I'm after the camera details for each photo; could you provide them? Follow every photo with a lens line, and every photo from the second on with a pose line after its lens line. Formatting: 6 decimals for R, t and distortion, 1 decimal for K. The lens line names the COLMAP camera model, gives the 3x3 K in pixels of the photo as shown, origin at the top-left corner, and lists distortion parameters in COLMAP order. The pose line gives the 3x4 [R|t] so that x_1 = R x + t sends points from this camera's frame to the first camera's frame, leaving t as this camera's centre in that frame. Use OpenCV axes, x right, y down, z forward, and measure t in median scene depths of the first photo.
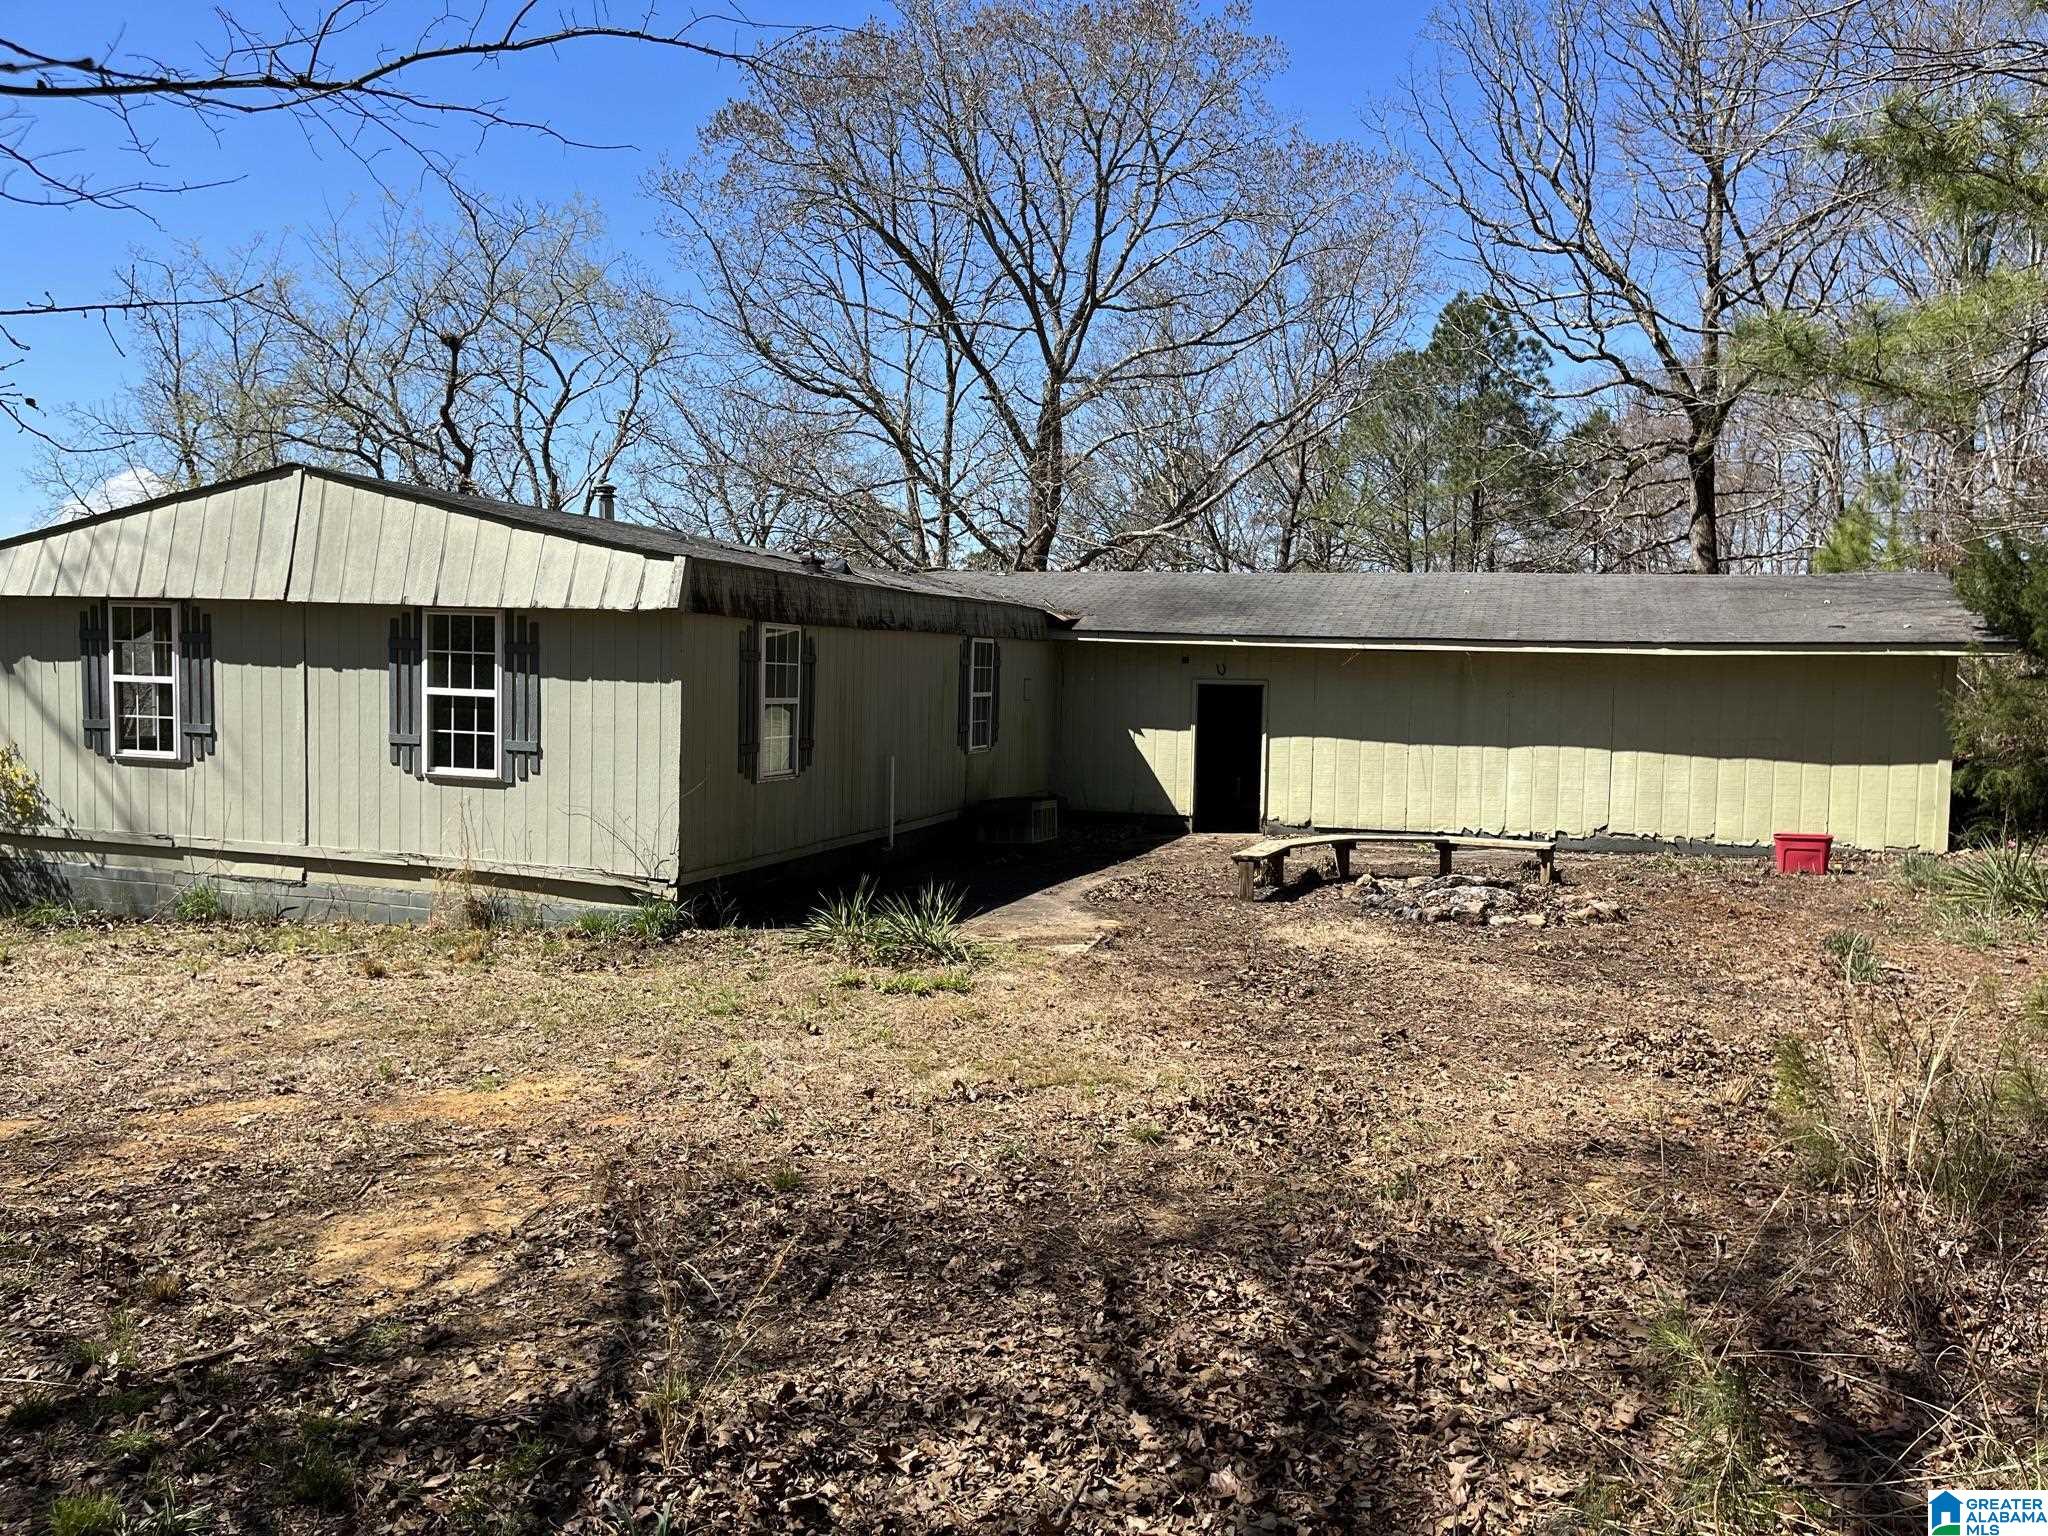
lens RADIAL K [[1547.1, 0, 1024.0], [0, 1547.1, 768.0], [0, 0, 1]] dist [-0.001170, -0.115462]
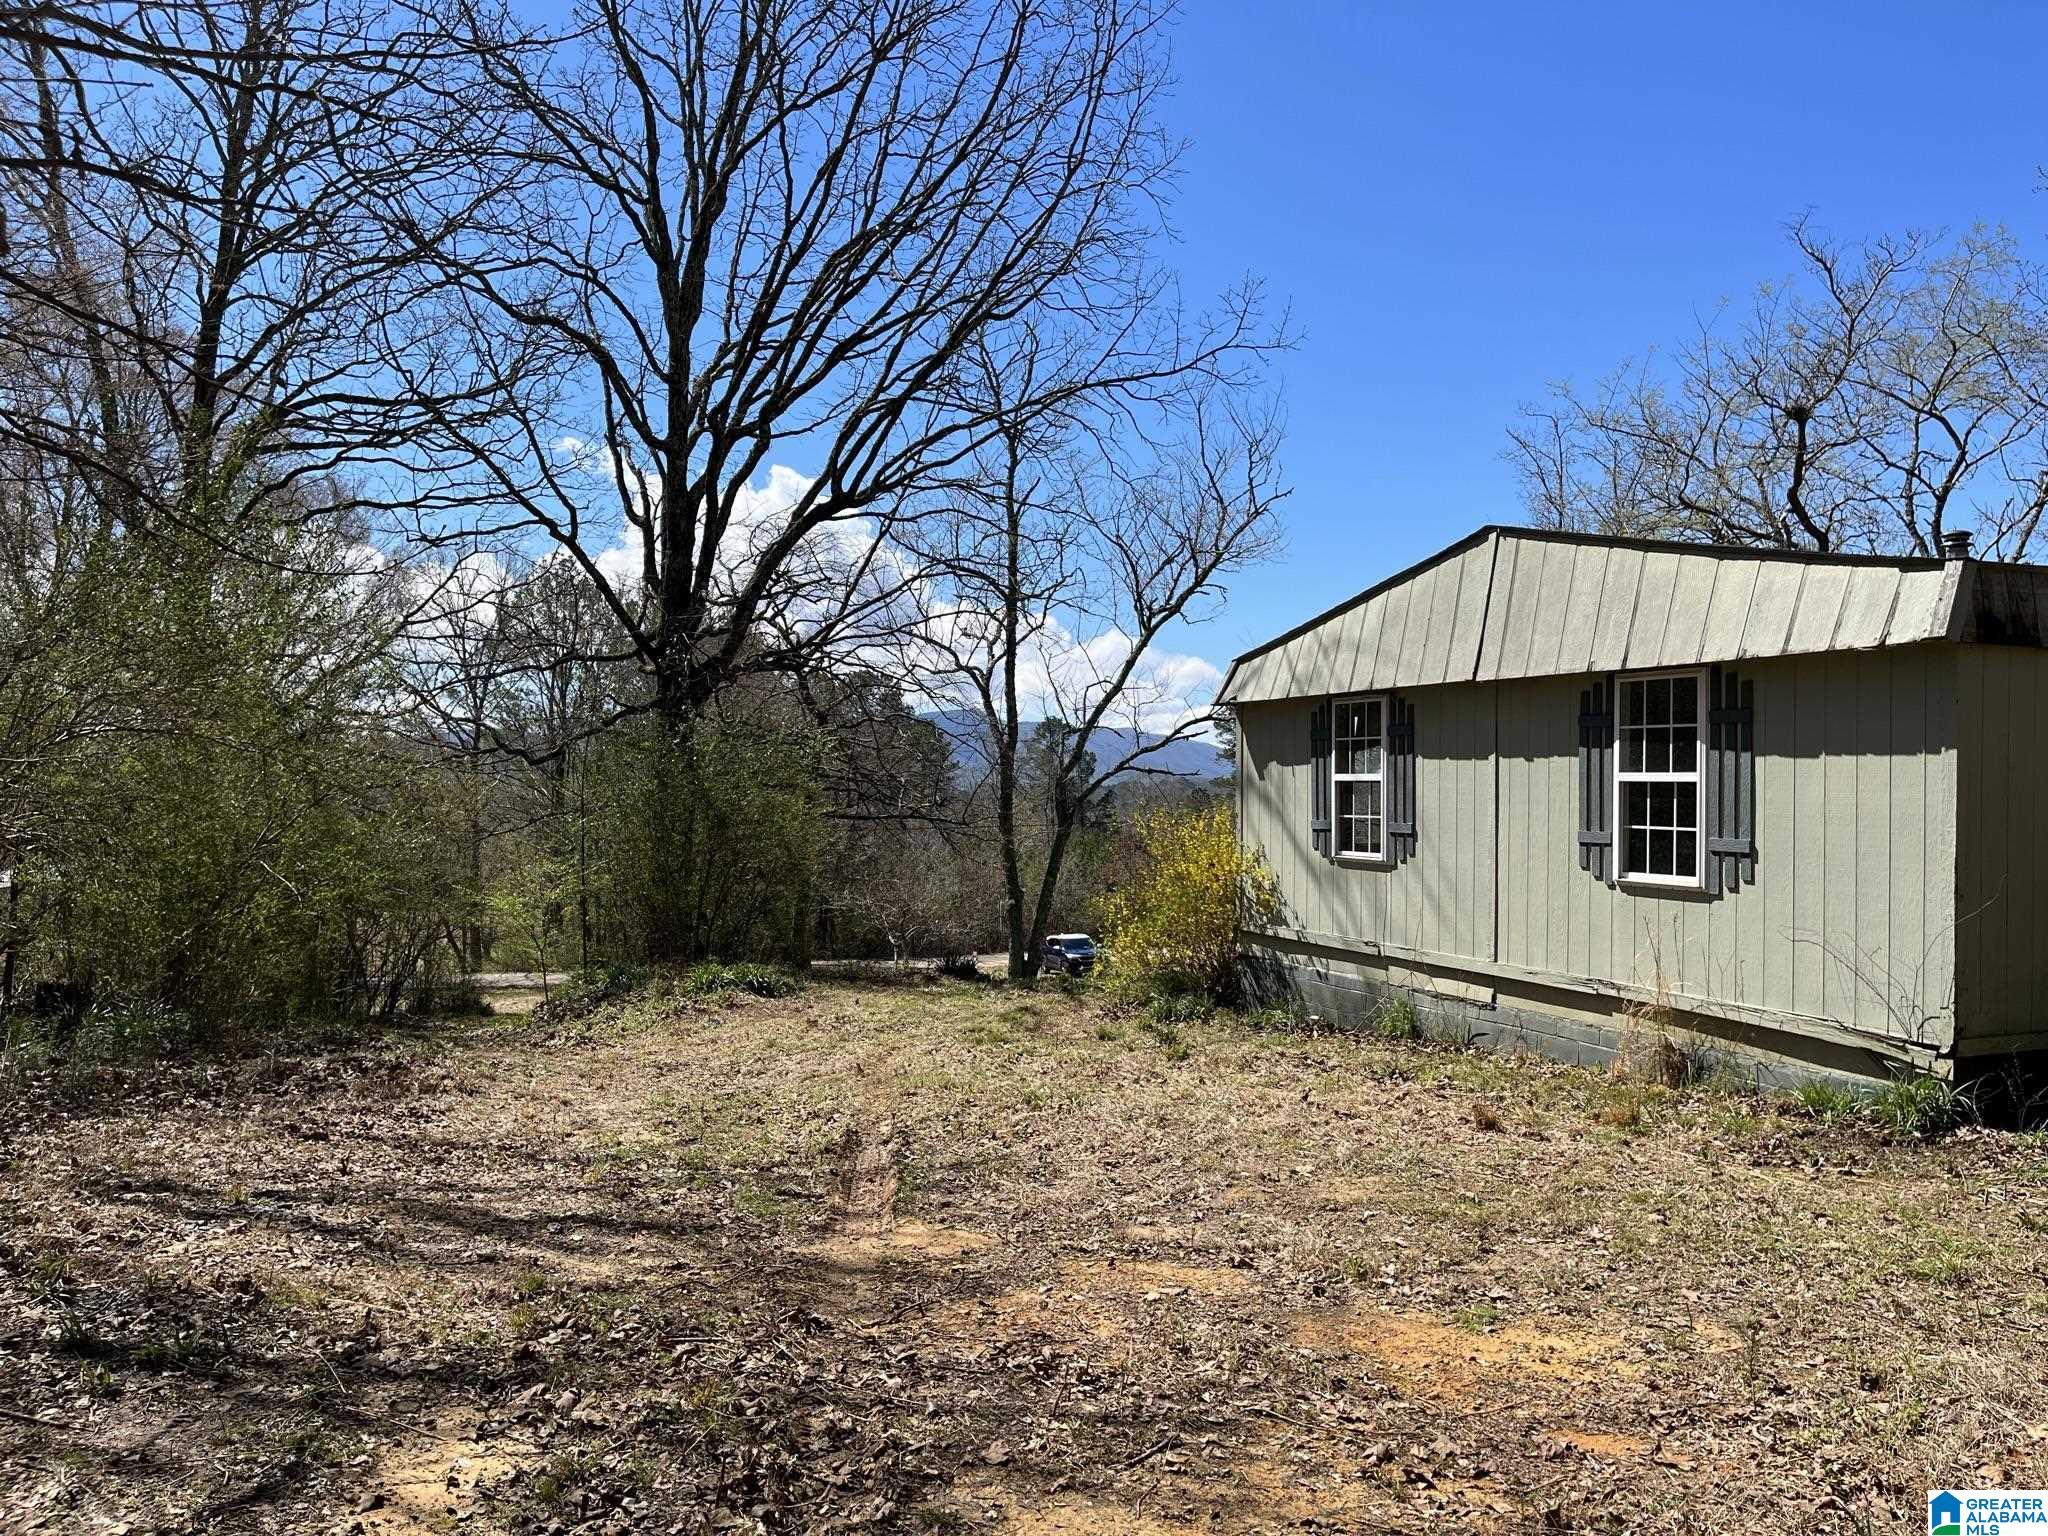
lens RADIAL K [[1538.0, 0, 1021.6], [0, 1538.0, 777.8], [0, 0, 1]] dist [0.078809, -0.116109]
pose [[0.651763, -0.024280, -0.758034, 0.022048], [-0.038366, 0.997152, -0.064925, 0.014574], [0.757452, 0.071398, 0.648975, 0.239099]]
